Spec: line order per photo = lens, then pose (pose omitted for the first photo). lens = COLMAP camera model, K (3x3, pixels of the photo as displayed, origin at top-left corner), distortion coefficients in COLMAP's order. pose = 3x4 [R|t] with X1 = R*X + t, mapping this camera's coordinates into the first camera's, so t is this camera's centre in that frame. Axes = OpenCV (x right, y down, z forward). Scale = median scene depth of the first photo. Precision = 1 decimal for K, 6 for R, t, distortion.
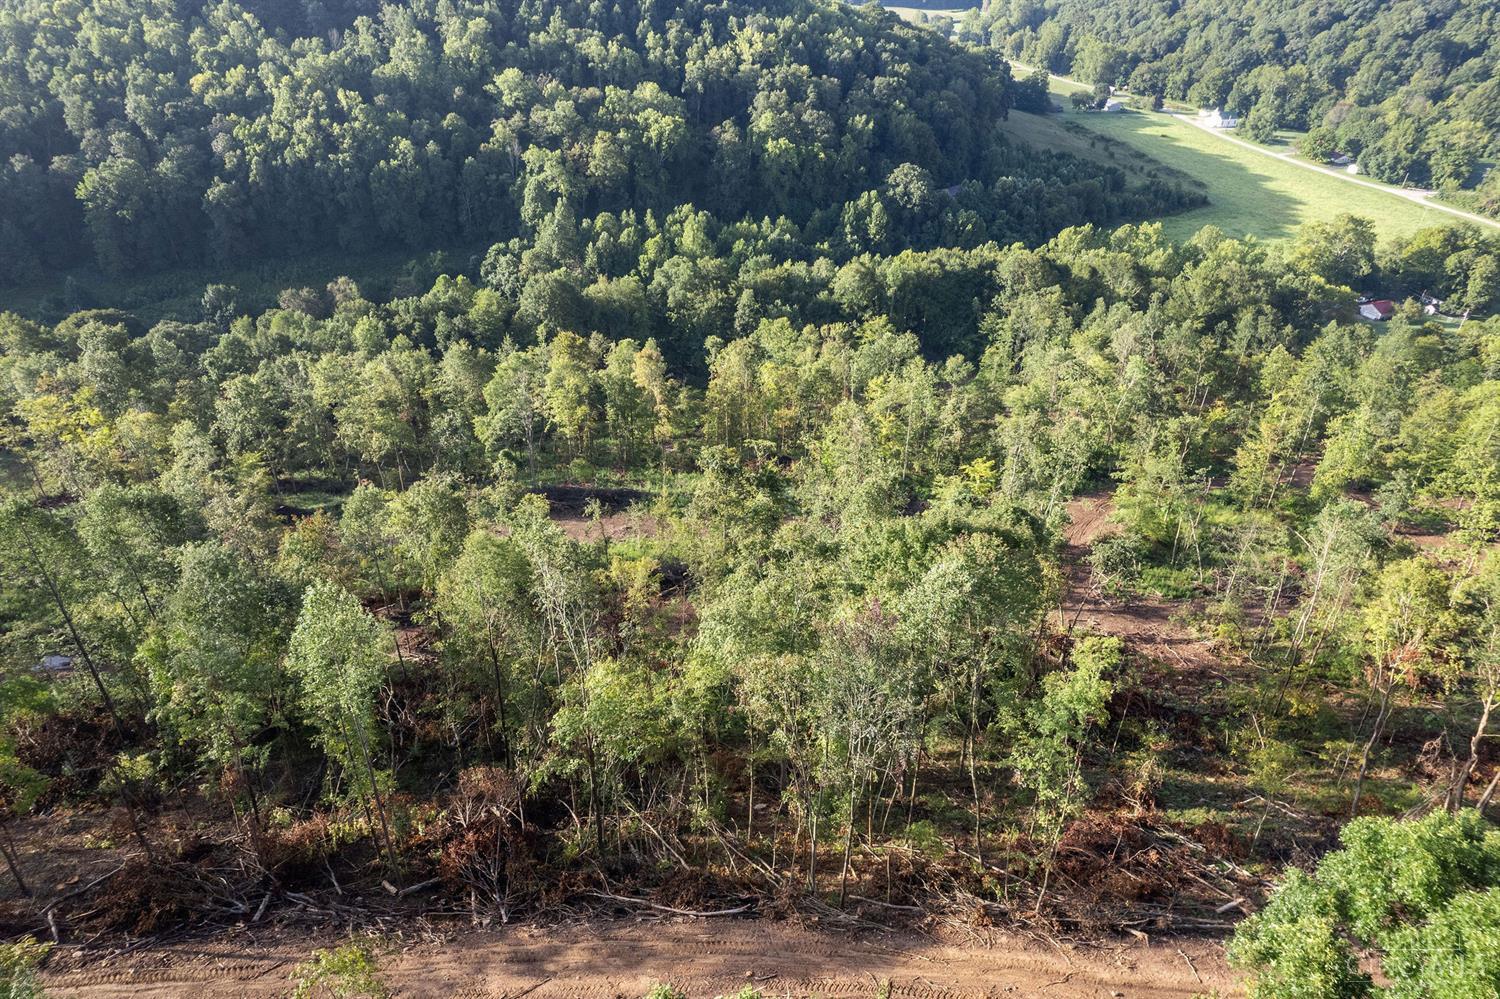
lens RADIAL K [[962.3, 0, 750.1], [0, 962.3, 498.9], [0, 0, 1]] dist [-0.048293, 0.048832]
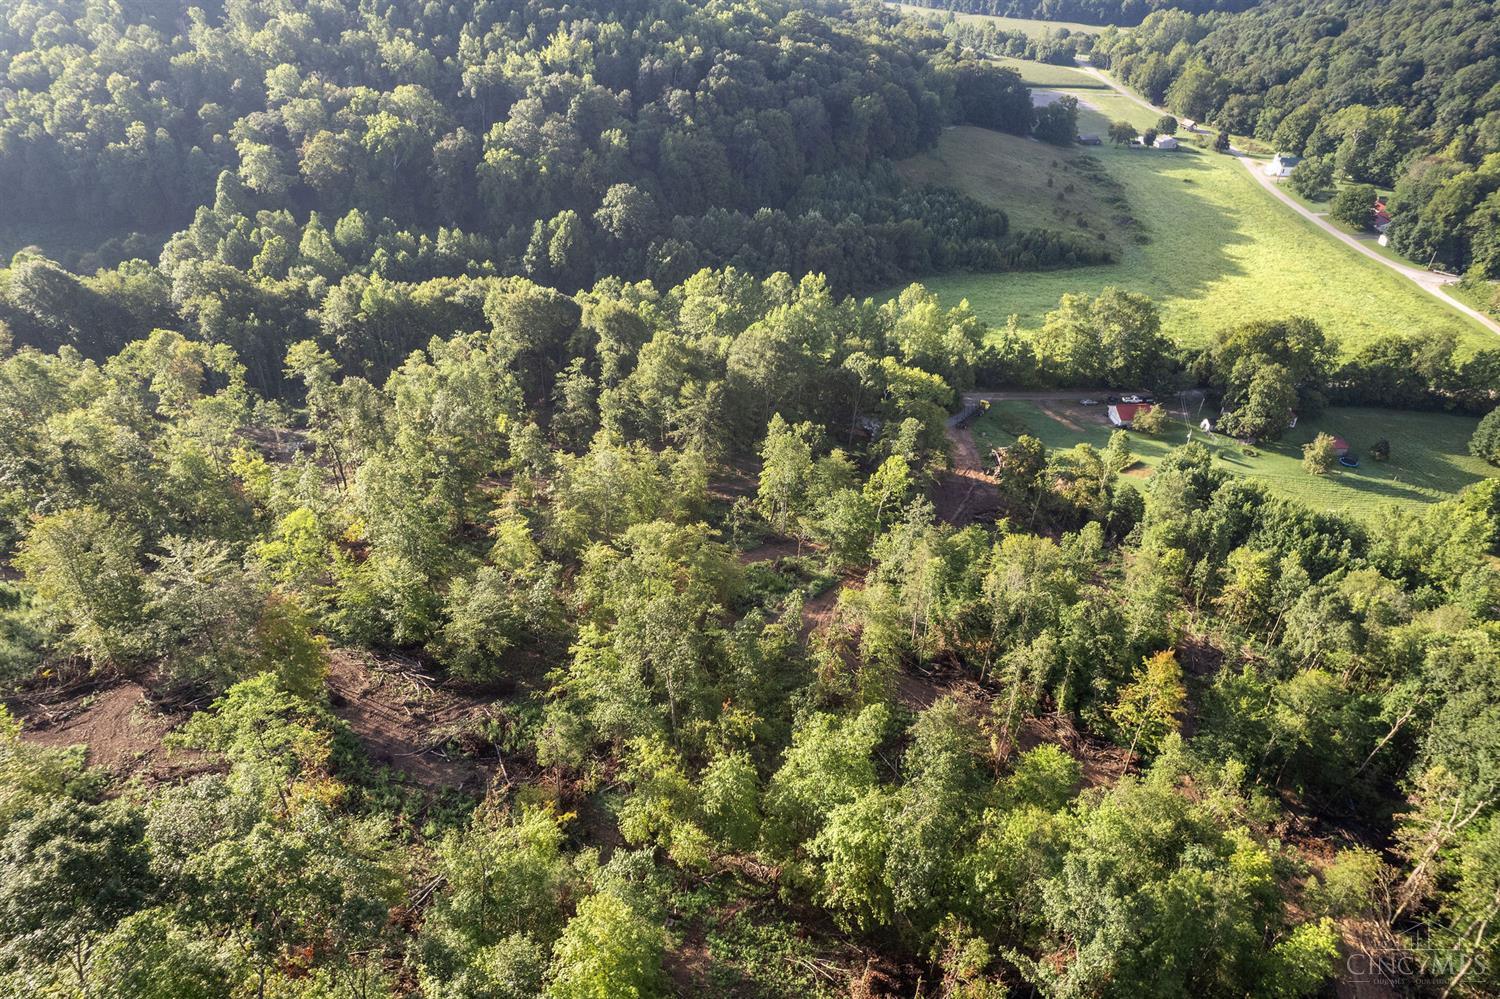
lens RADIAL K [[962.3, 0, 750.3], [0, 962.3, 500.7], [0, 0, 1]] dist [-0.048293, 0.048832]
pose [[0.947457, 0.169375, -0.271362, 0.393848], [-0.170325, 0.985180, 0.020226, -0.060980], [0.270766, 0.027056, 0.962265, 0.104895]]
